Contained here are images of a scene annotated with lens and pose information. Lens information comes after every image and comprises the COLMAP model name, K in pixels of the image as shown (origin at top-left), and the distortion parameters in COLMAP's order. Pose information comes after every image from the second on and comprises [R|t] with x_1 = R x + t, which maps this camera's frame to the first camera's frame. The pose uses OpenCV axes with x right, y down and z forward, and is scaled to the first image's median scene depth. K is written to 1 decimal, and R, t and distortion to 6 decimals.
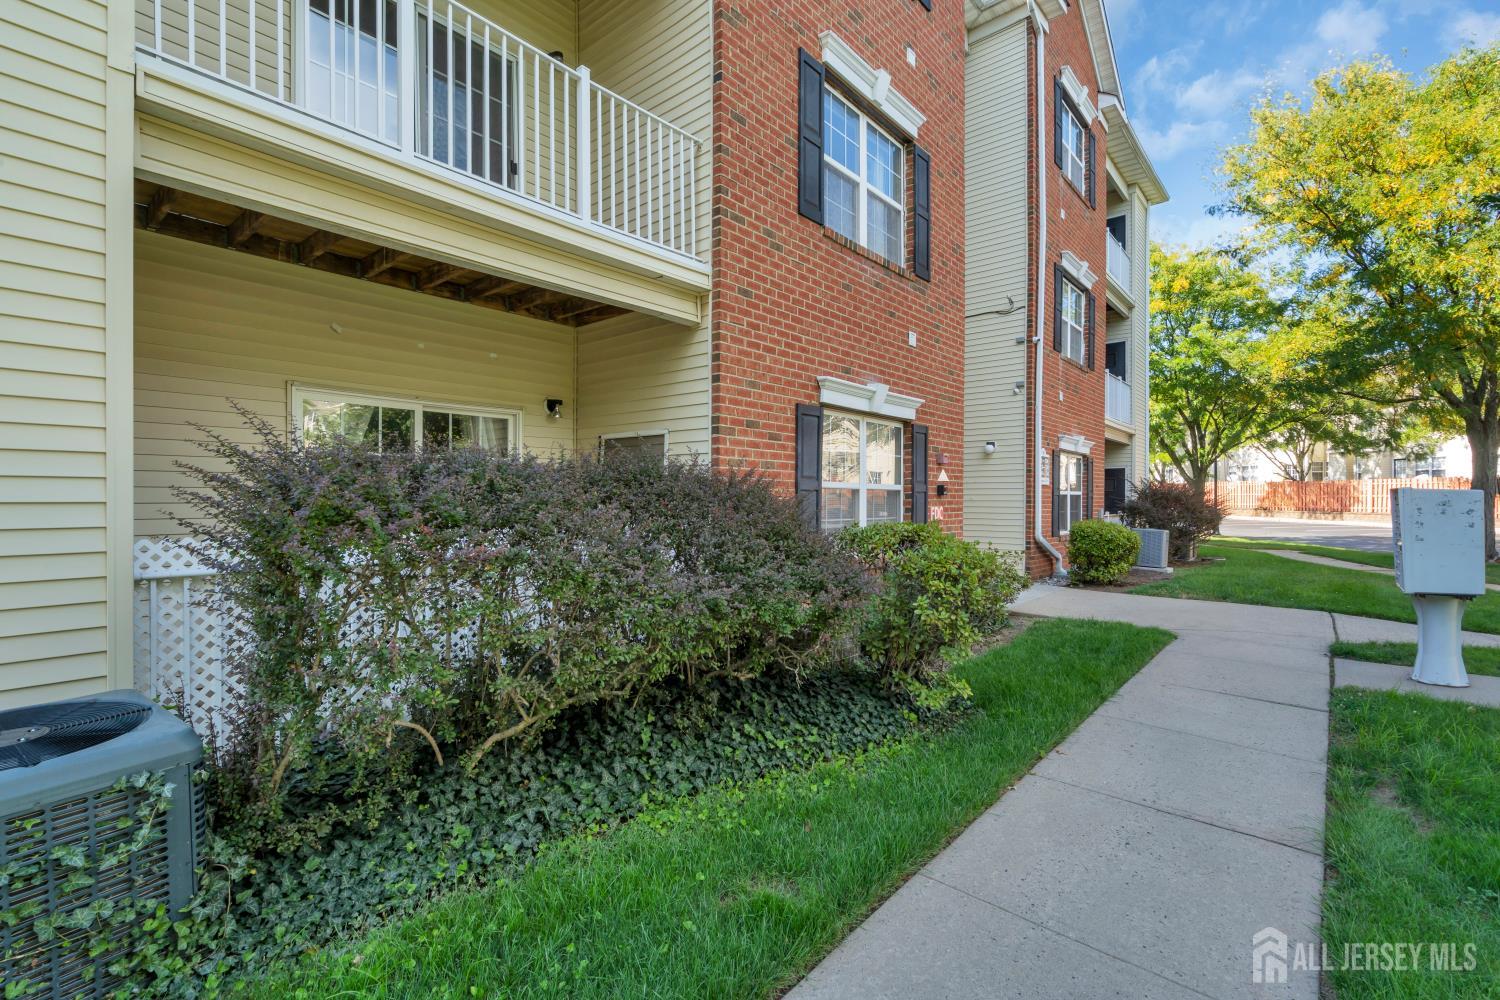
lens RADIAL K [[657.3, 0, 761.2], [0, 657.3, 489.5], [0, 0, 1]] dist [-0.002539, 0.000060]
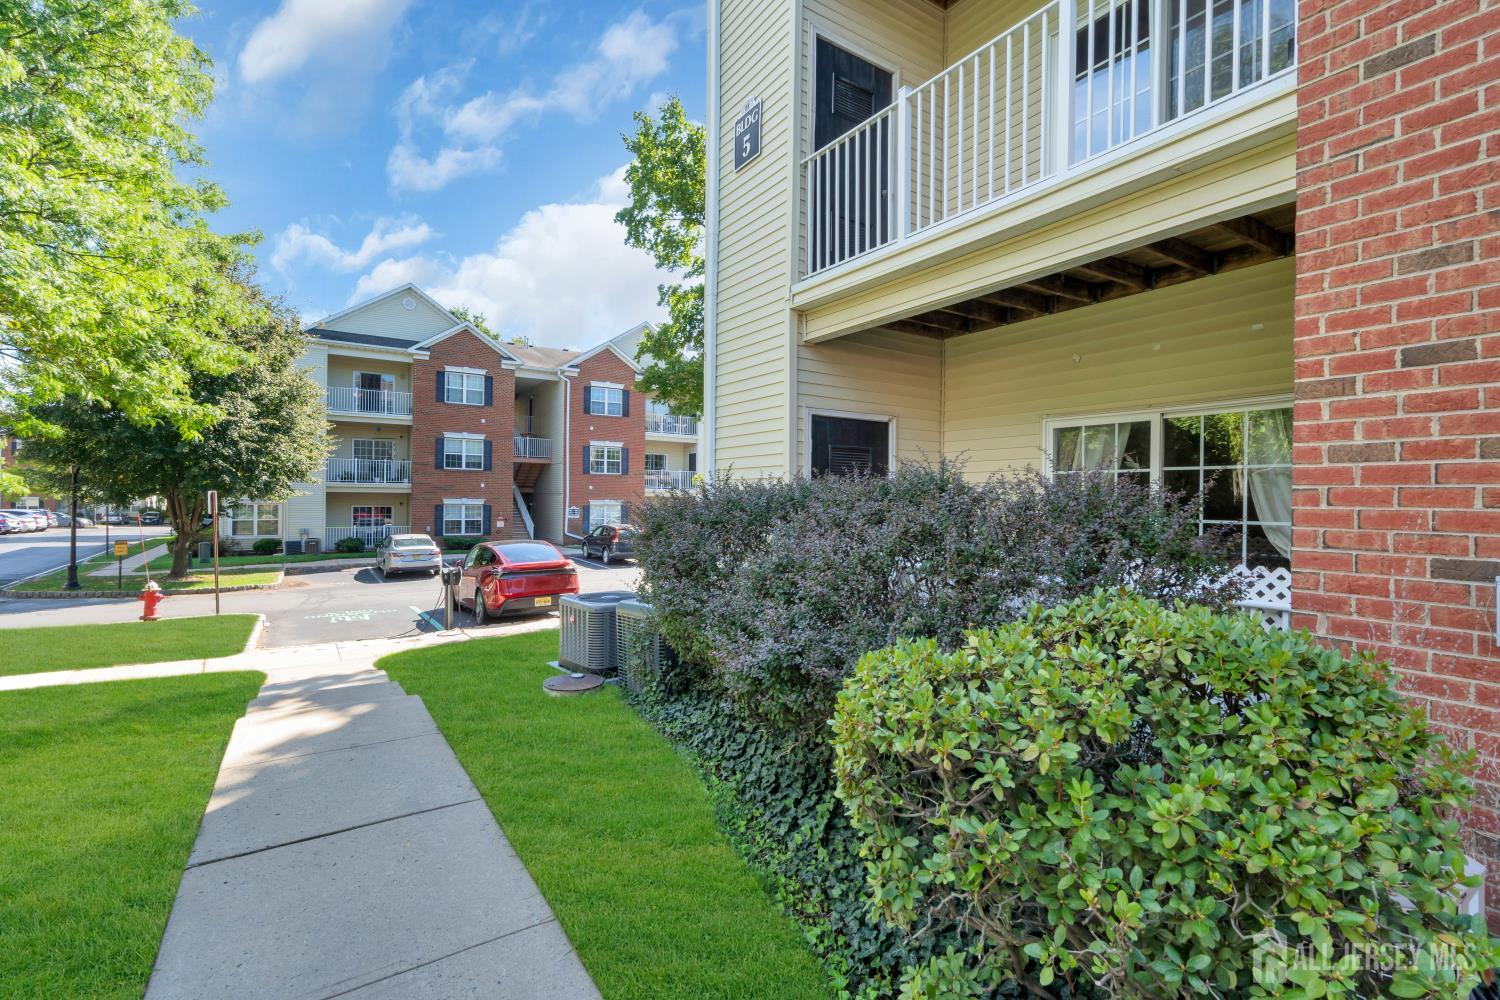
lens RADIAL K [[657.3, 0, 755.1], [0, 657.3, 495.8], [0, 0, 1]] dist [-0.002539, 0.000060]
pose [[-0.302608, 0.000823, -0.953115, 0.470686], [-0.007577, 0.999966, 0.003269, -0.005516], [0.953085, 0.008211, -0.302591, 0.654003]]
